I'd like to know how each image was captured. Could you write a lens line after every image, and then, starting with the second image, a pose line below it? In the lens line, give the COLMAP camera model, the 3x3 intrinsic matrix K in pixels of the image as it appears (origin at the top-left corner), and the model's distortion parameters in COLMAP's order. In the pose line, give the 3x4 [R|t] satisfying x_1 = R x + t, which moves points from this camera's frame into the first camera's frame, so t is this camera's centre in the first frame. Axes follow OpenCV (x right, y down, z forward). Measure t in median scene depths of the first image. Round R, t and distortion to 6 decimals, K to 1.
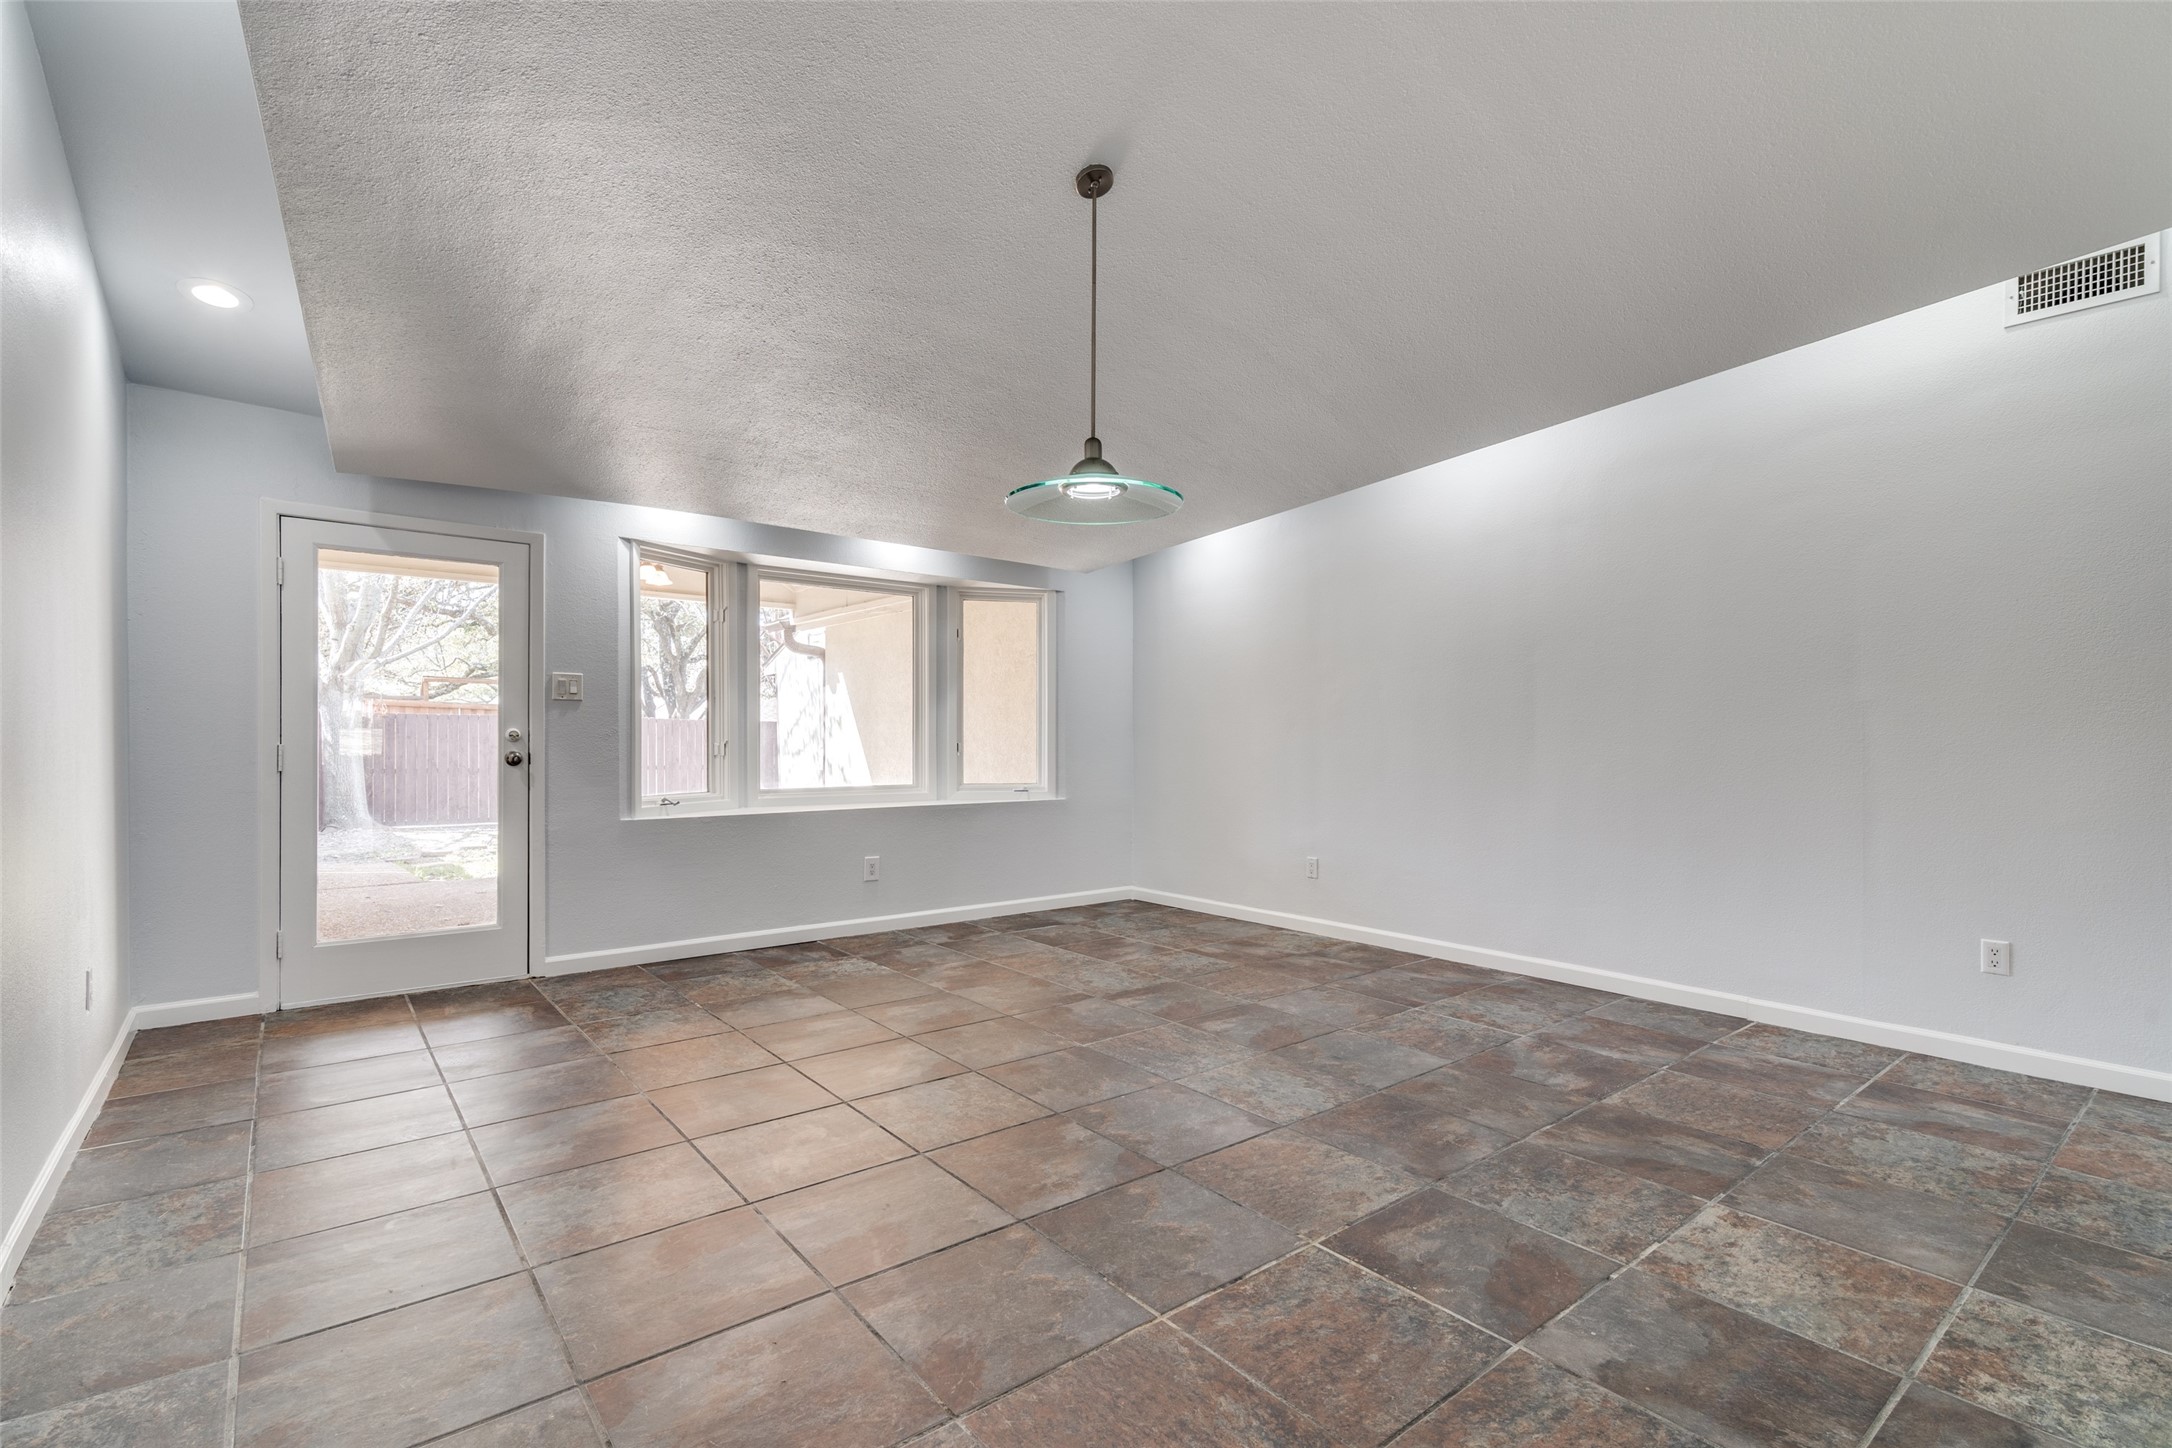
lens RADIAL K [[990.4, 0, 1088.5], [0, 990.4, 736.3], [0, 0, 1]] dist [0.002743, -0.000025]
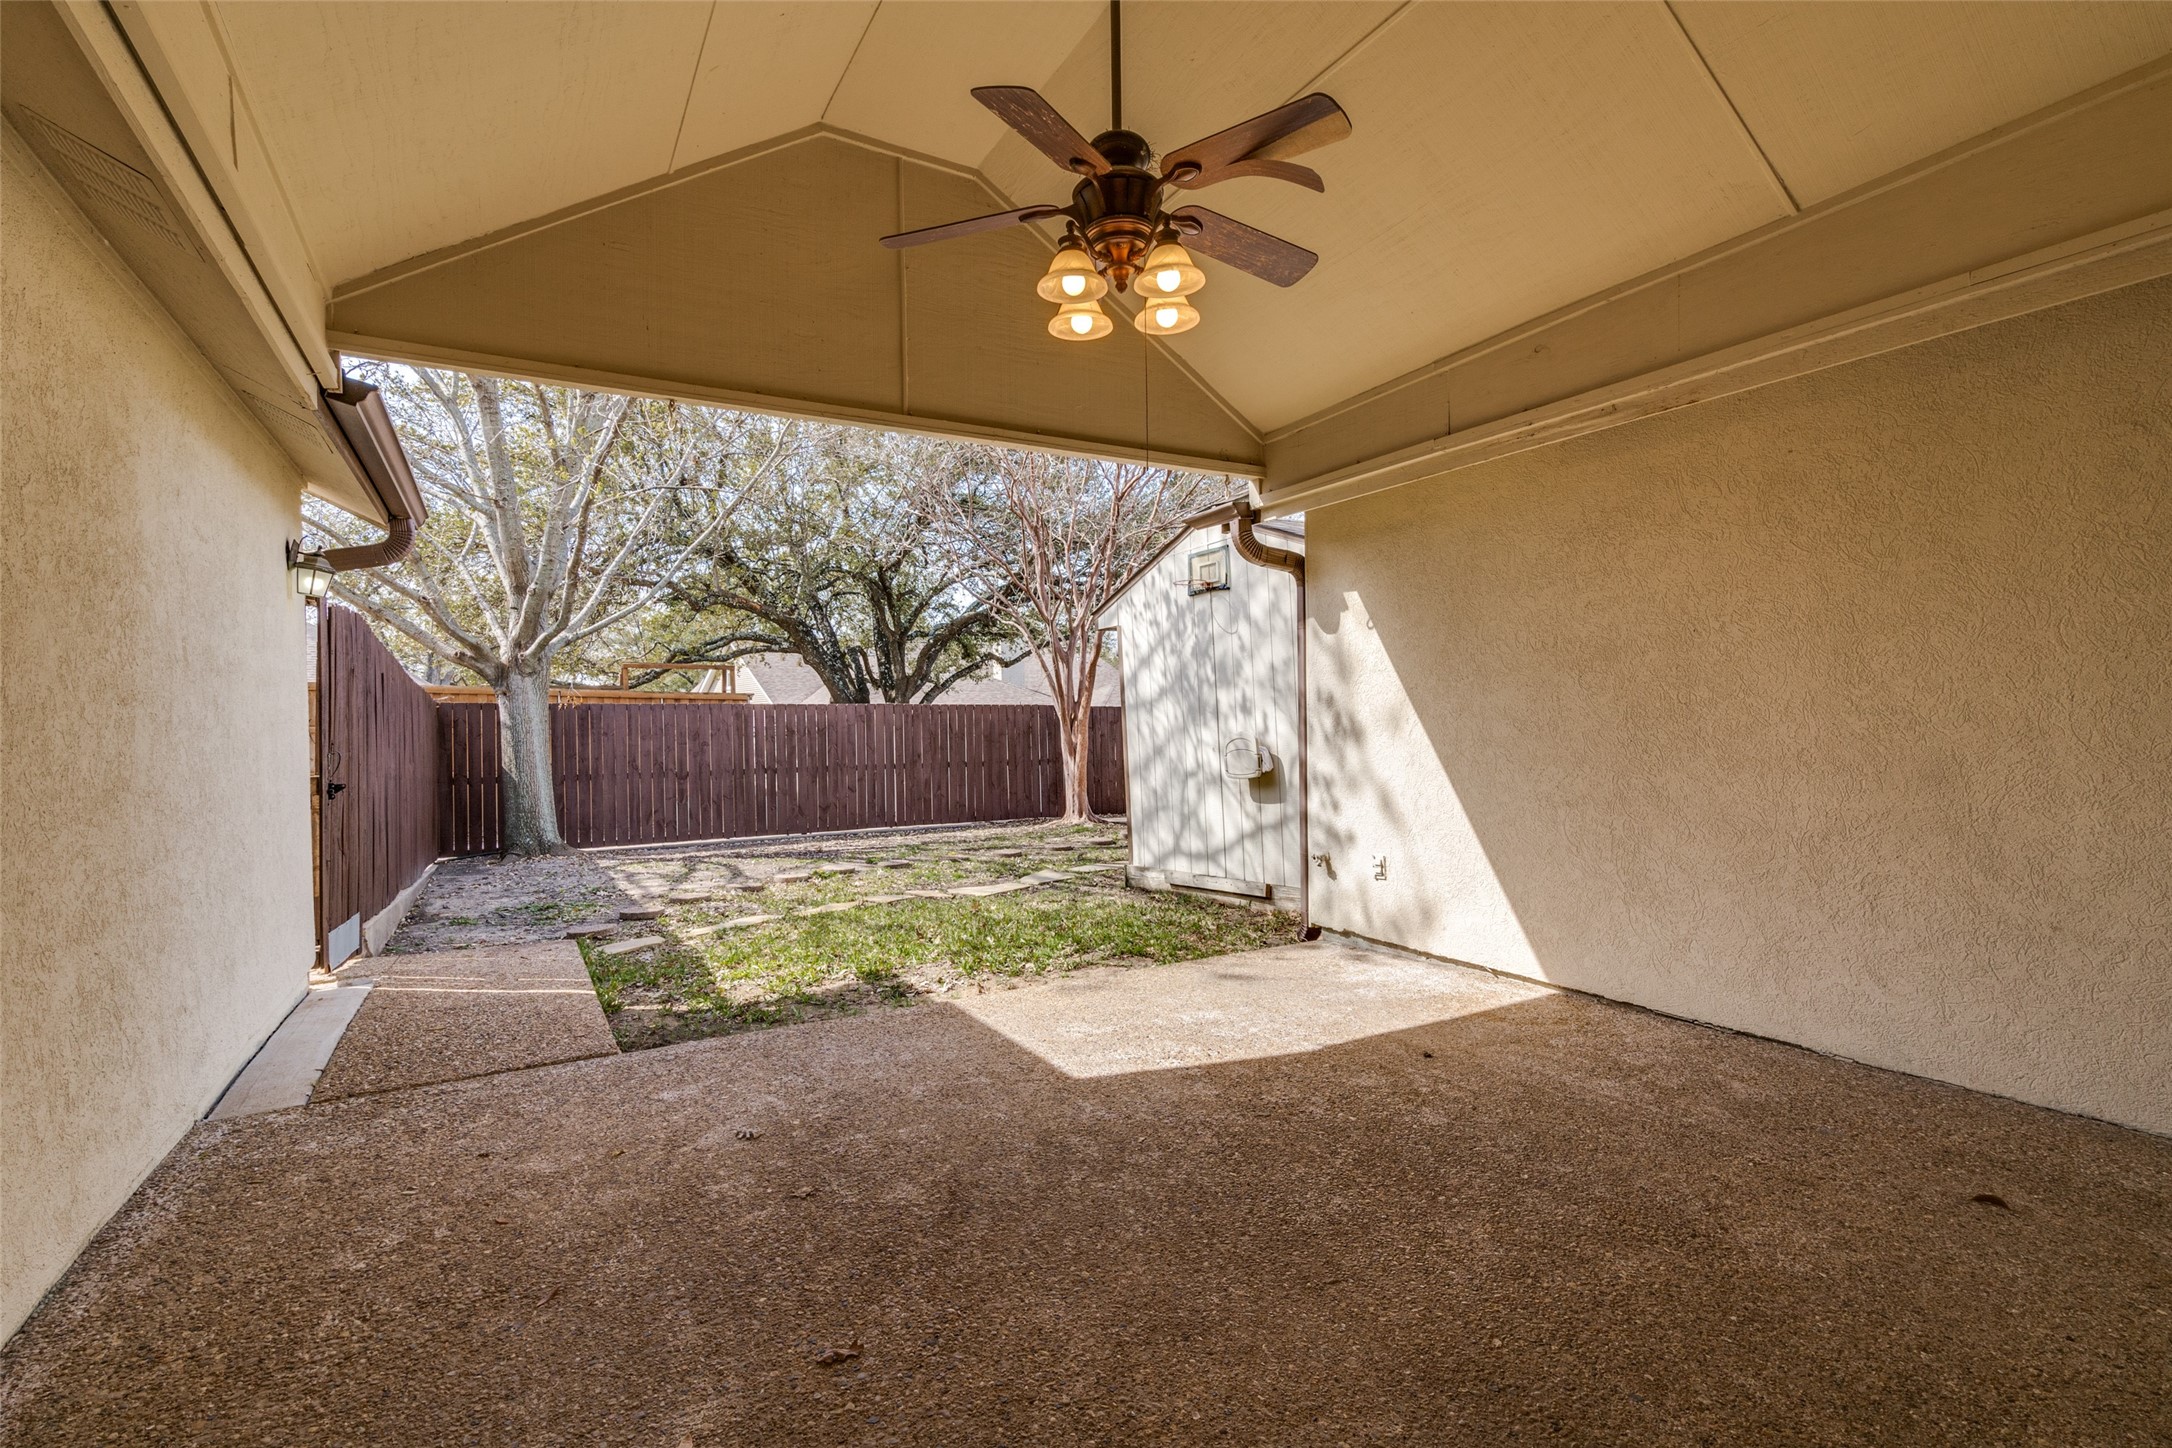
lens RADIAL K [[990.4, 0, 1083.8], [0, 990.4, 726.6], [0, 0, 1]] dist [0.002743, -0.000025]
pose [[0.987147, -0.018642, -0.158723, -0.190605], [0.019675, 0.999794, 0.004936, -0.001086], [0.158598, -0.007995, 0.987311, 0.290854]]
